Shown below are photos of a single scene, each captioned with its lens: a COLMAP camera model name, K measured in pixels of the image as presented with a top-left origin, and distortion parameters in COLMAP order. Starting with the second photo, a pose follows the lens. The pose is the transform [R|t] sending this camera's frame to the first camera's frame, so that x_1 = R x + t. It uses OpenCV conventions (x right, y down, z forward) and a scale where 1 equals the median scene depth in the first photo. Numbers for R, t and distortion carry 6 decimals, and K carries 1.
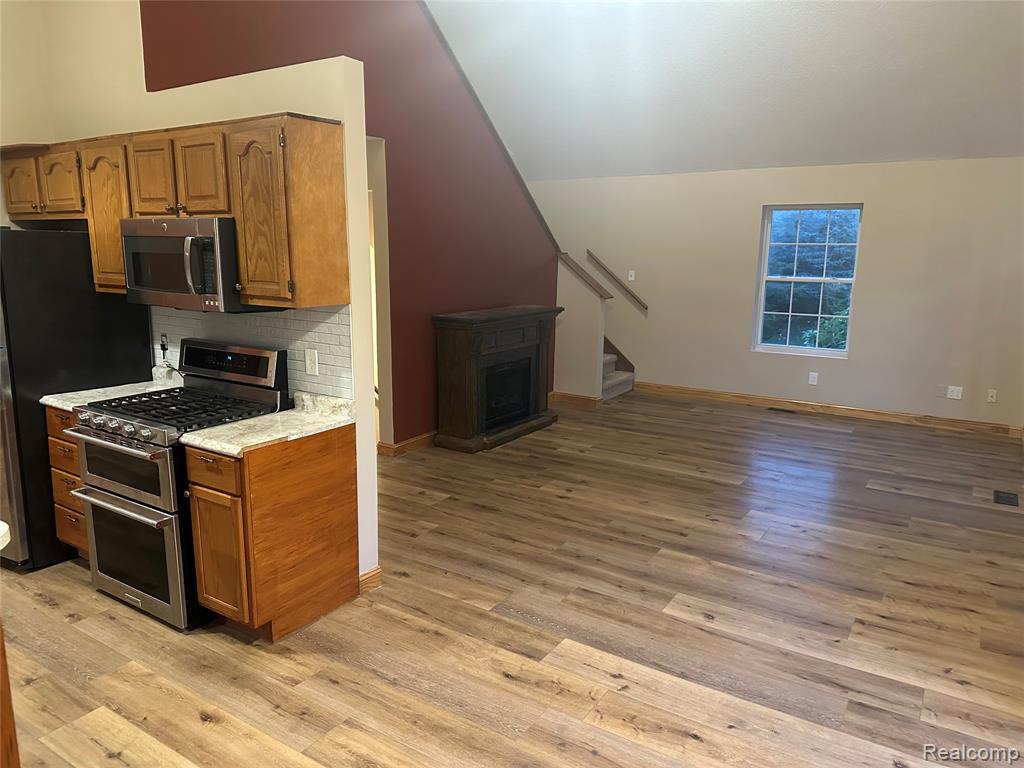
lens RADIAL K [[717.2, 0, 512.0], [0, 717.2, 384.0], [0, 0, 1]] dist [0.080958, -0.107196]
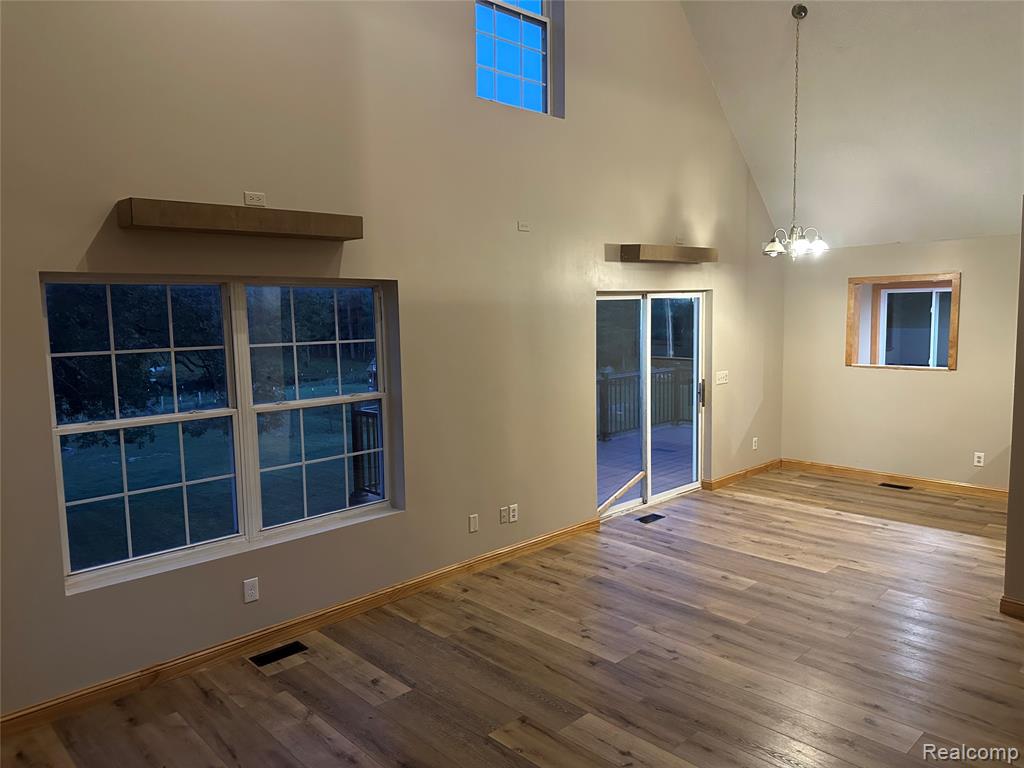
lens RADIAL K [[719.9, 0, 512.0], [0, 719.9, 384.0], [0, 0, 1]] dist [0.106861, -0.200340]
pose [[-0.975336, -0.015988, 0.220144, 0.378277], [0.050799, 0.954340, 0.294371, -0.521378], [-0.214798, 0.298293, -0.929991, 2.383612]]
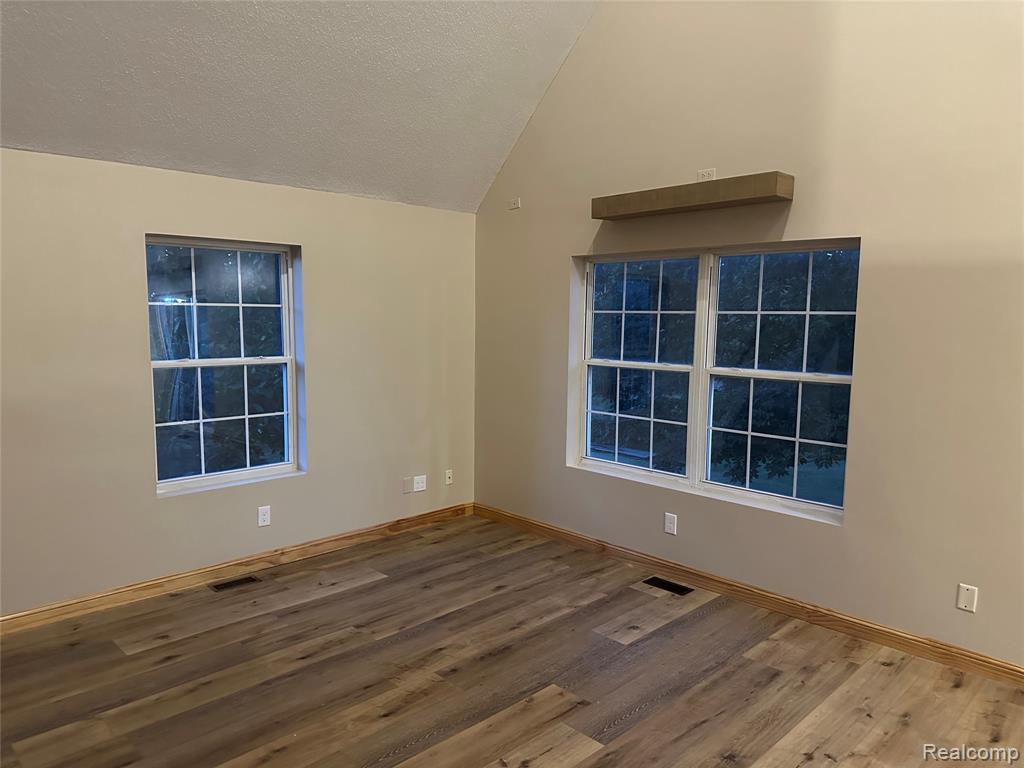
lens RADIAL K [[721.0, 0, 510.8], [0, 721.0, 388.9], [0, 0, 1]] dist [0.092734, -0.110488]
pose [[0.208217, -0.111523, 0.971704, -0.312967], [0.182121, 0.980525, 0.073510, -0.272228], [-0.960978, 0.161661, 0.224472, 1.402545]]
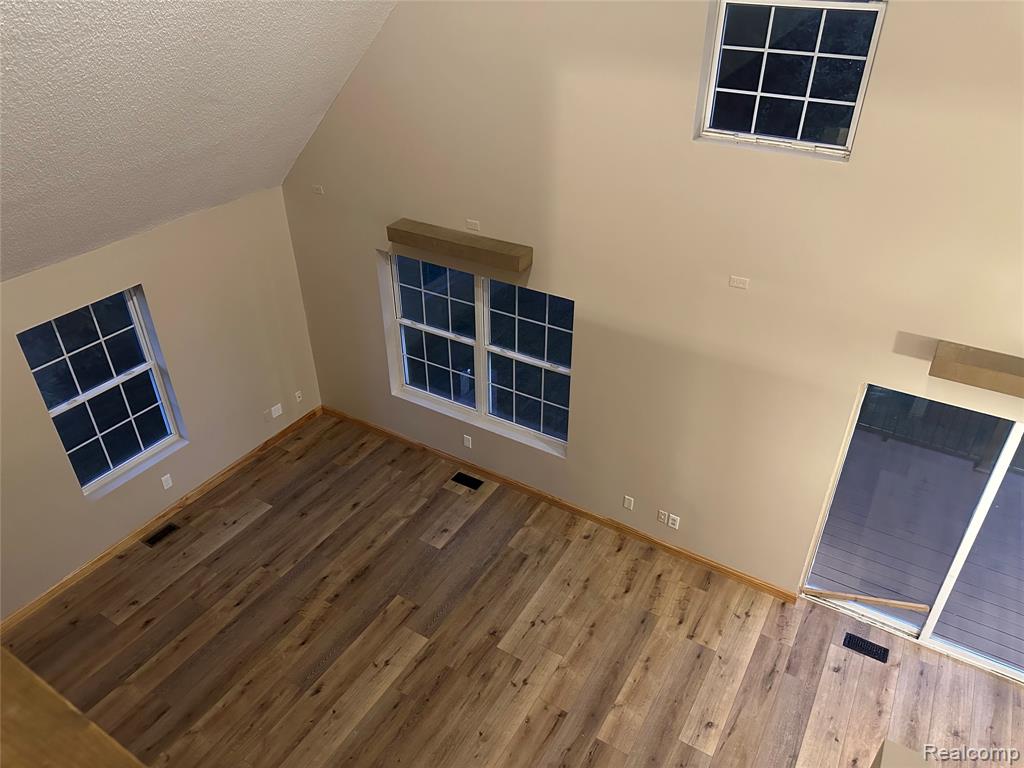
lens RADIAL K [[717.2, 0, 512.0], [0, 717.2, 384.0], [0, 0, 1]] dist [0.080958, -0.107196]
pose [[-0.035214, -0.546966, 0.836414, -0.528282], [0.195292, 0.817032, 0.542513, -1.054332], [-0.980113, 0.182449, 0.078047, 1.154908]]
